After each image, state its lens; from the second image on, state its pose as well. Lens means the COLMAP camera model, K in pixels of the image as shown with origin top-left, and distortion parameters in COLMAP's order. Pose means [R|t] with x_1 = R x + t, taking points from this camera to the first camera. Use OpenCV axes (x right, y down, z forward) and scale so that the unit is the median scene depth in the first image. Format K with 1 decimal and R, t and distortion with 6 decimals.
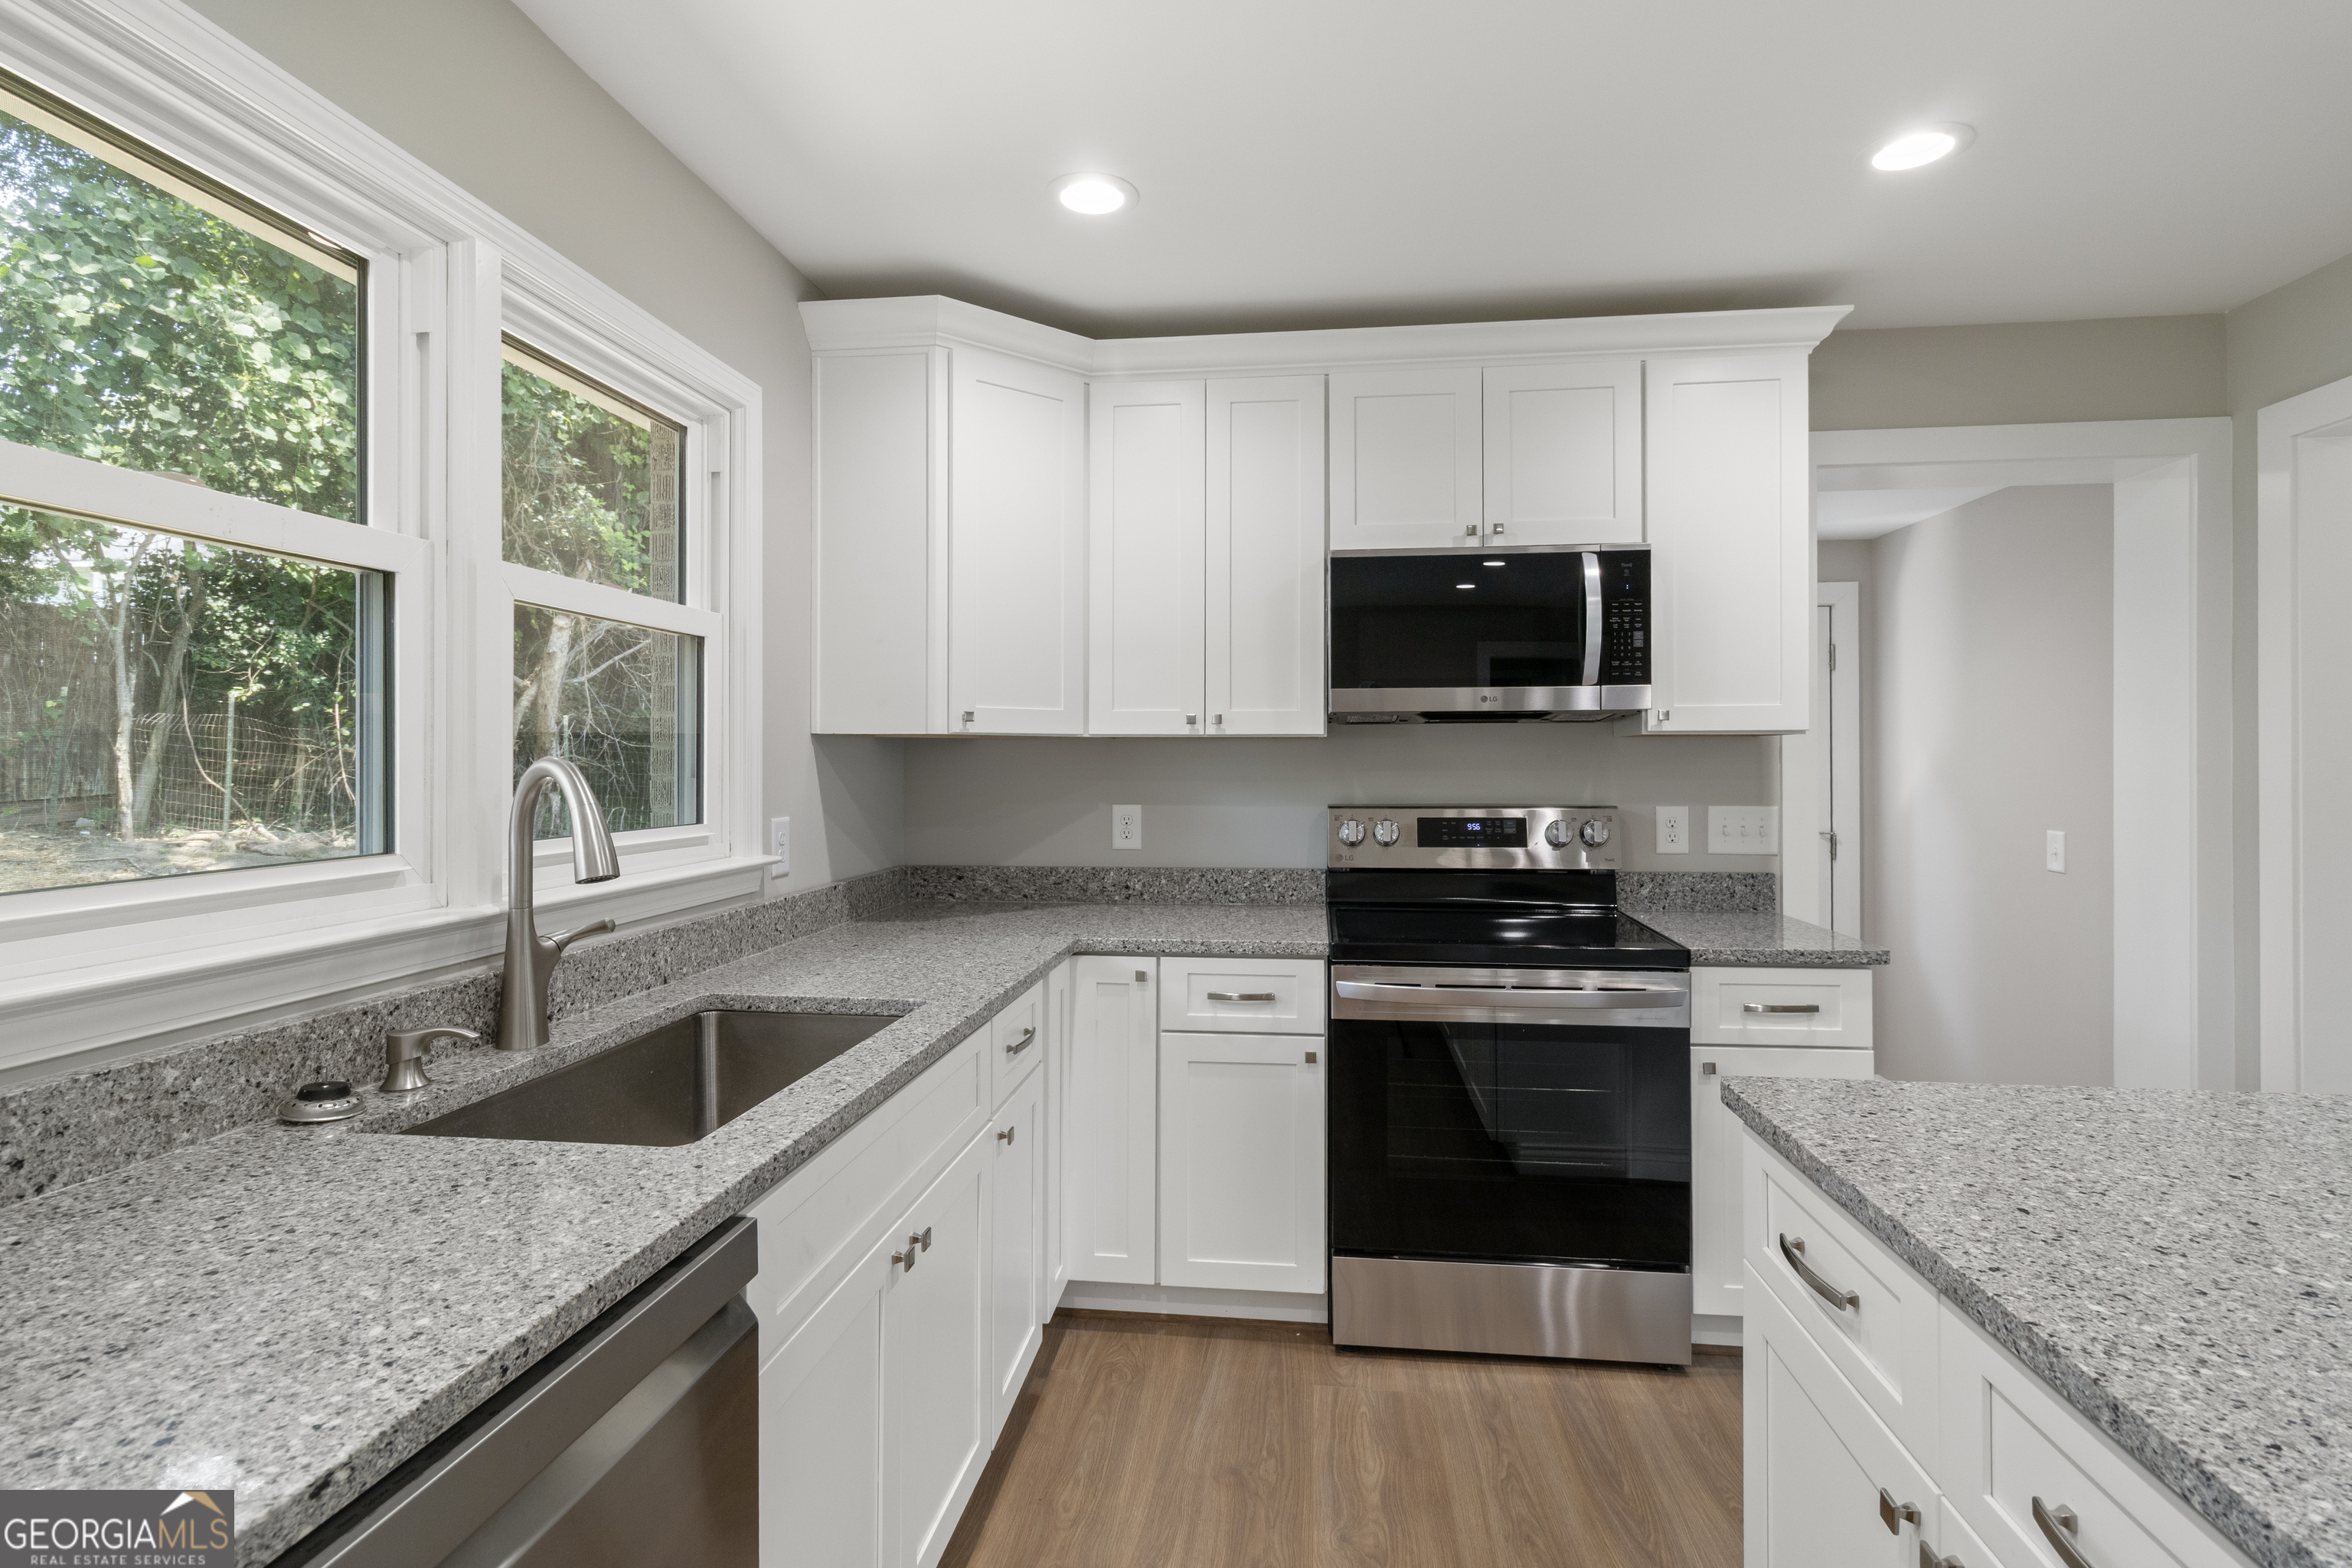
lens RADIAL K [[1133.4, 0, 1171.7], [0, 1133.4, 773.1], [0, 0, 1]] dist [-0.003844, -0.001940]
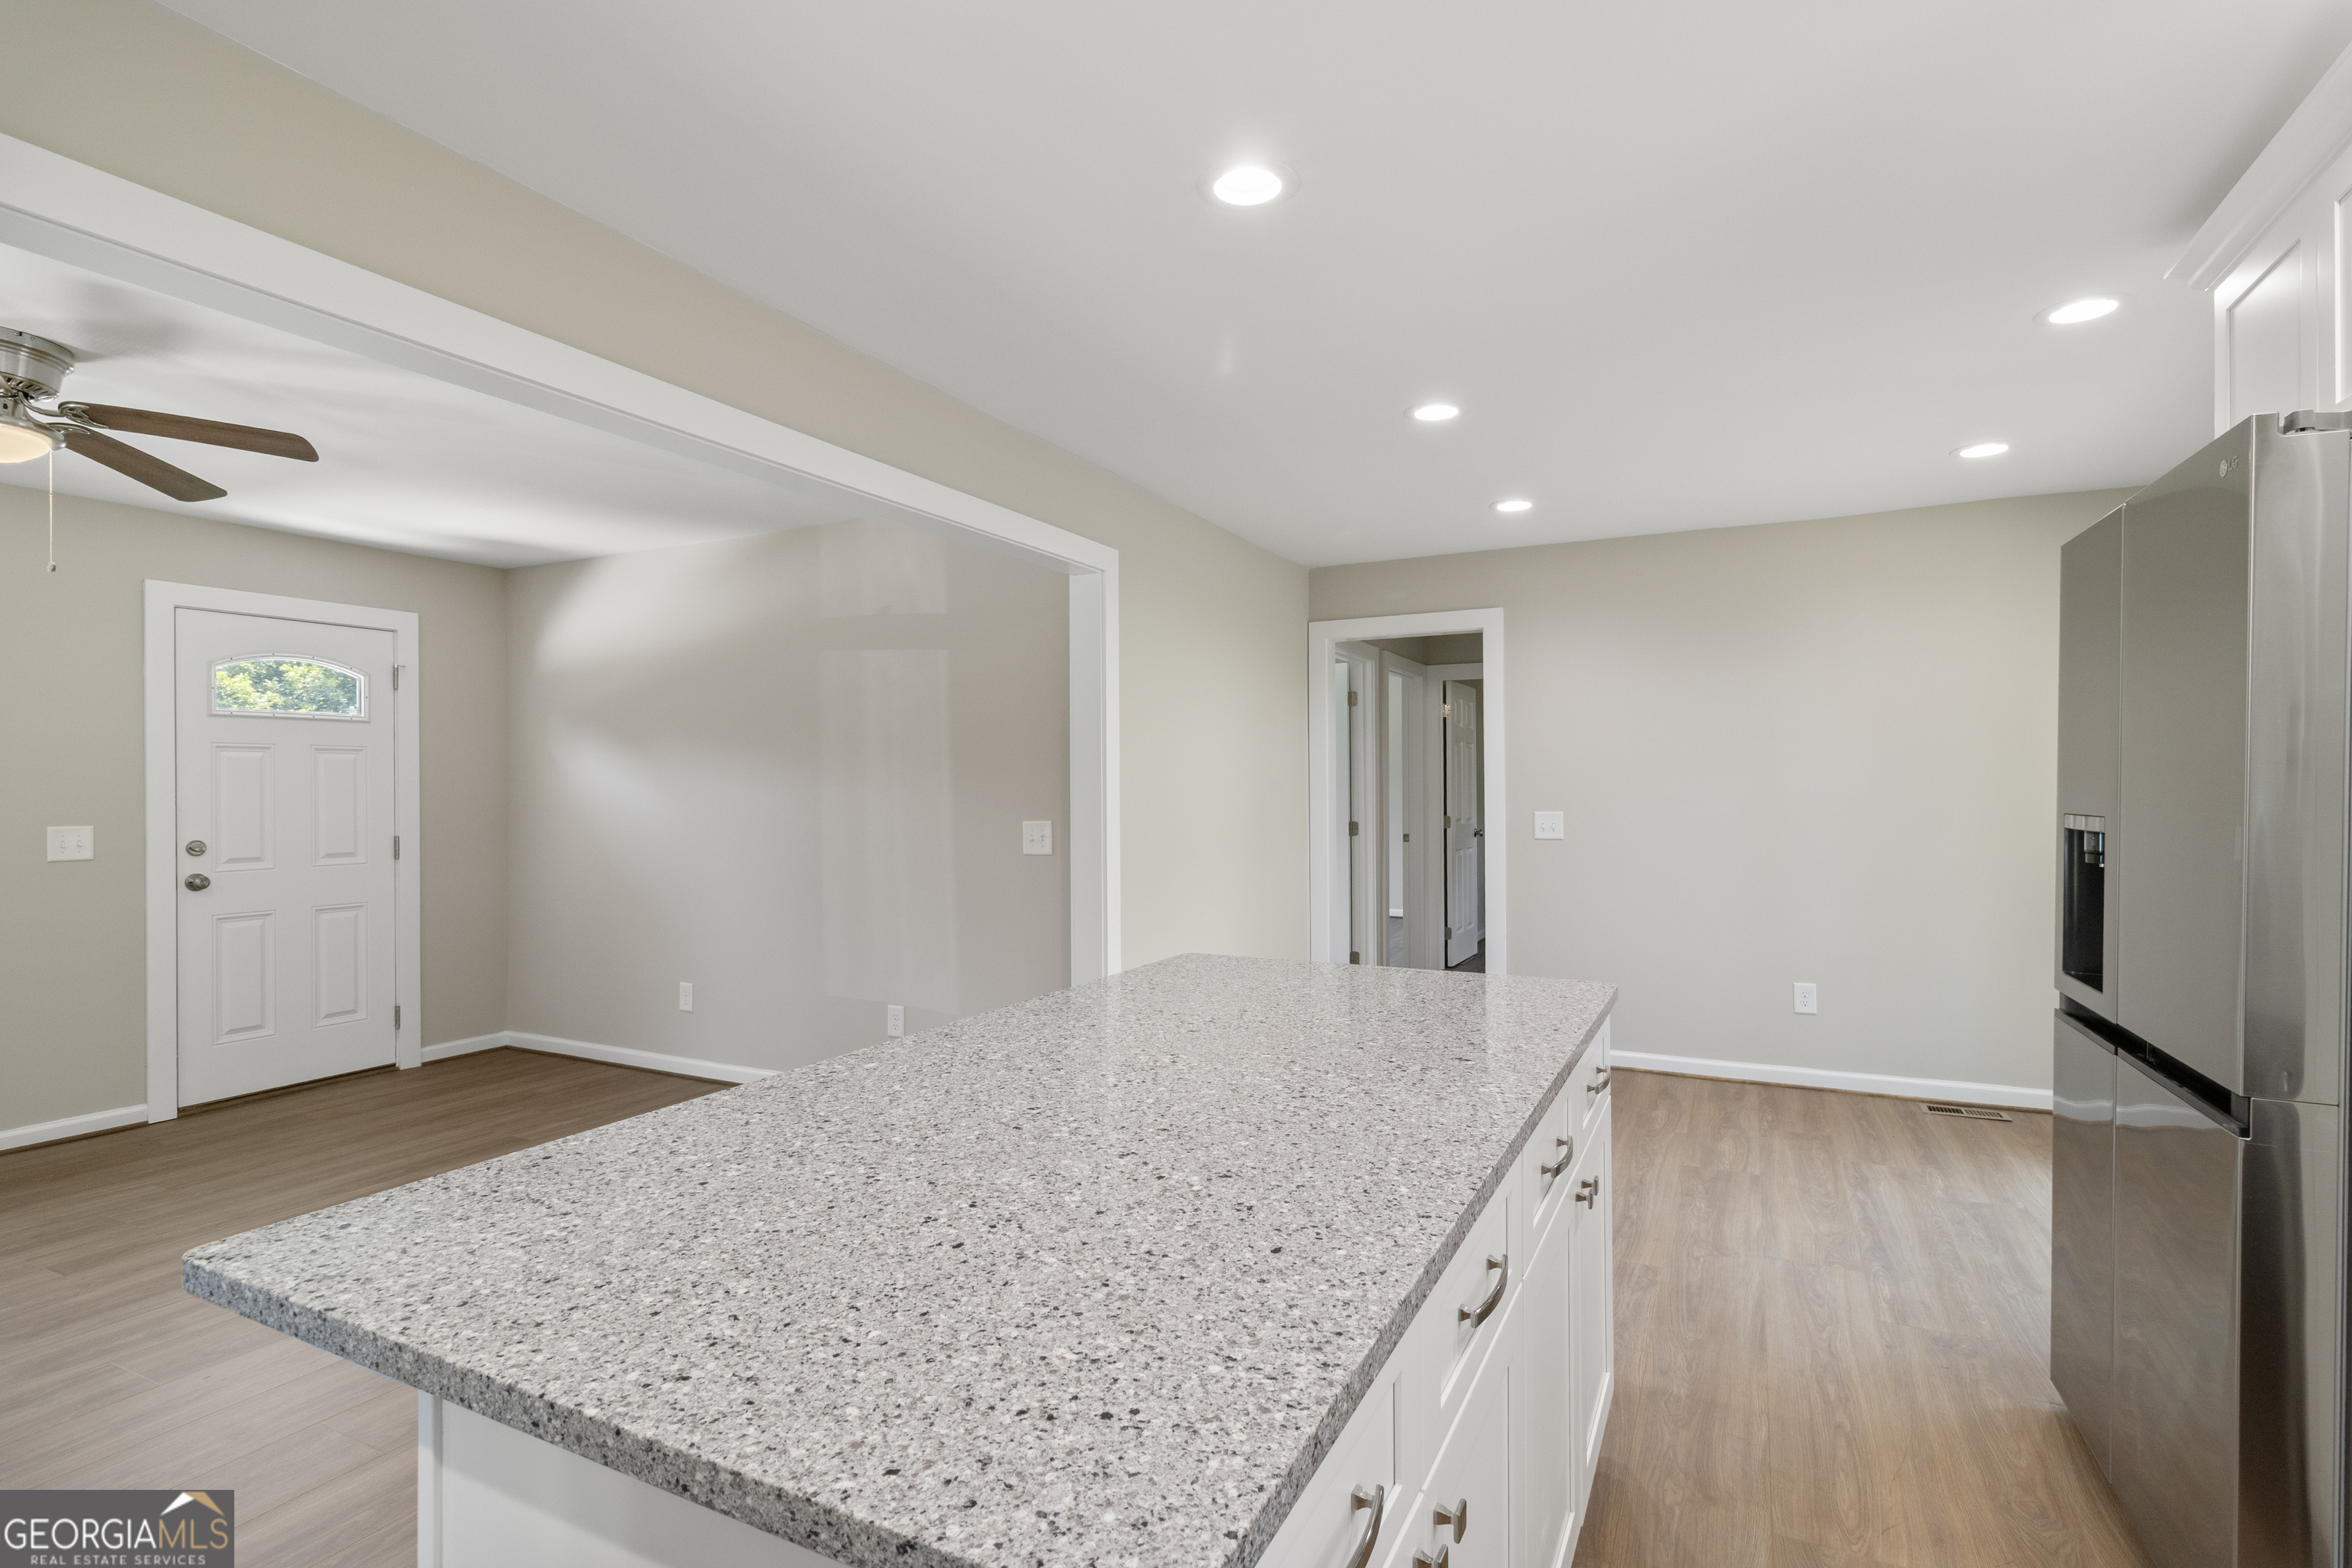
lens RADIAL K [[1133.4, 0, 1181.1], [0, 1133.4, 789.0], [0, 0, 1]] dist [-0.003844, -0.001940]
pose [[-0.945463, 0.005814, 0.325677, 0.185518], [0.008521, 0.999940, 0.006886, -0.003589], [-0.325617, 0.009286, -0.945456, 0.692550]]
